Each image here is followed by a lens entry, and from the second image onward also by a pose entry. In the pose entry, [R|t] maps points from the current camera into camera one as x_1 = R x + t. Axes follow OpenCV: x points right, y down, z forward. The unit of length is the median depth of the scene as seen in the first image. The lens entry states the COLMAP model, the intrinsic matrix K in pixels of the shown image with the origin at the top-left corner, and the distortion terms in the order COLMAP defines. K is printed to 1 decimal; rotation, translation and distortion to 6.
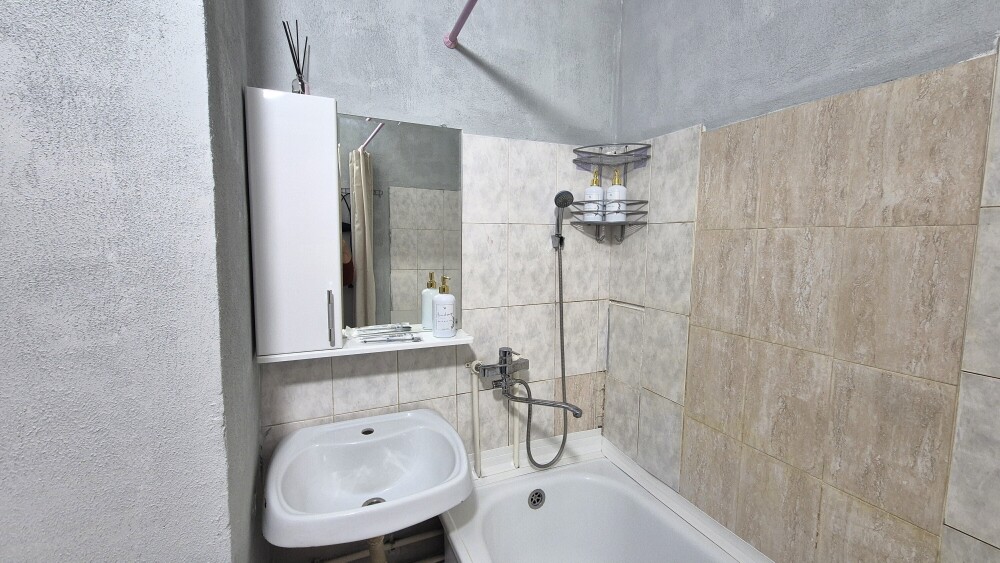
lens RADIAL K [[412.5, 0, 496.2], [0, 412.5, 277.7], [0, 0, 1]] dist [0.002907, -0.000100]
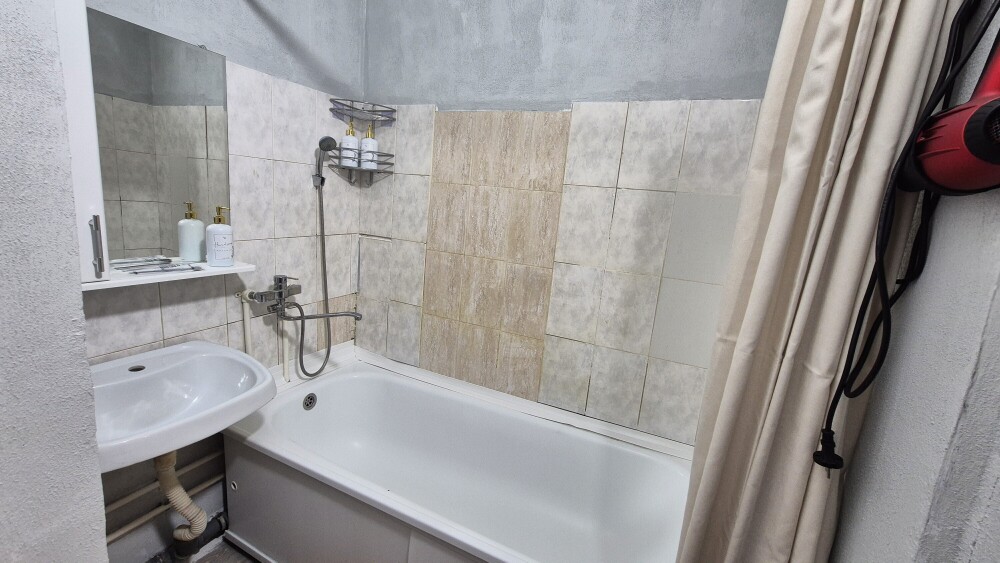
lens RADIAL K [[412.5, 0, 500.8], [0, 412.5, 279.6], [0, 0, 1]] dist [0.002907, -0.000100]
pose [[0.741608, -0.070630, 0.667105, -0.286329], [-0.021002, 0.991510, 0.128323, 0.027635], [-0.670505, -0.109176, 0.733829, -0.218374]]
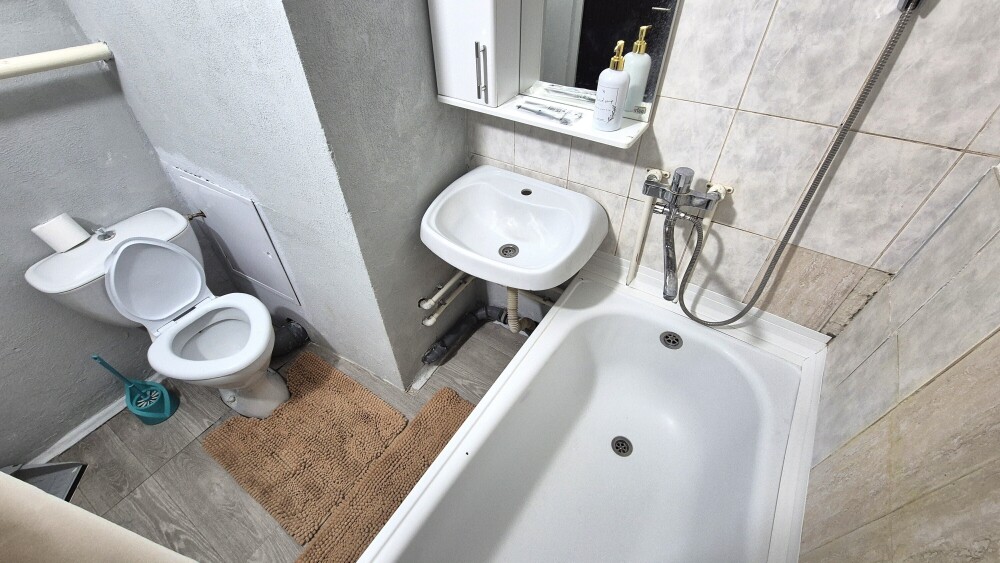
lens RADIAL K [[412.5, 0, 494.3], [0, 412.5, 279.0], [0, 0, 1]] dist [0.002907, -0.000100]
pose [[0.537599, 0.568462, -0.622766, 0.407619], [-0.053980, 0.760262, 0.647370, -0.135337], [0.841471, -0.314409, 0.439402, 0.356799]]
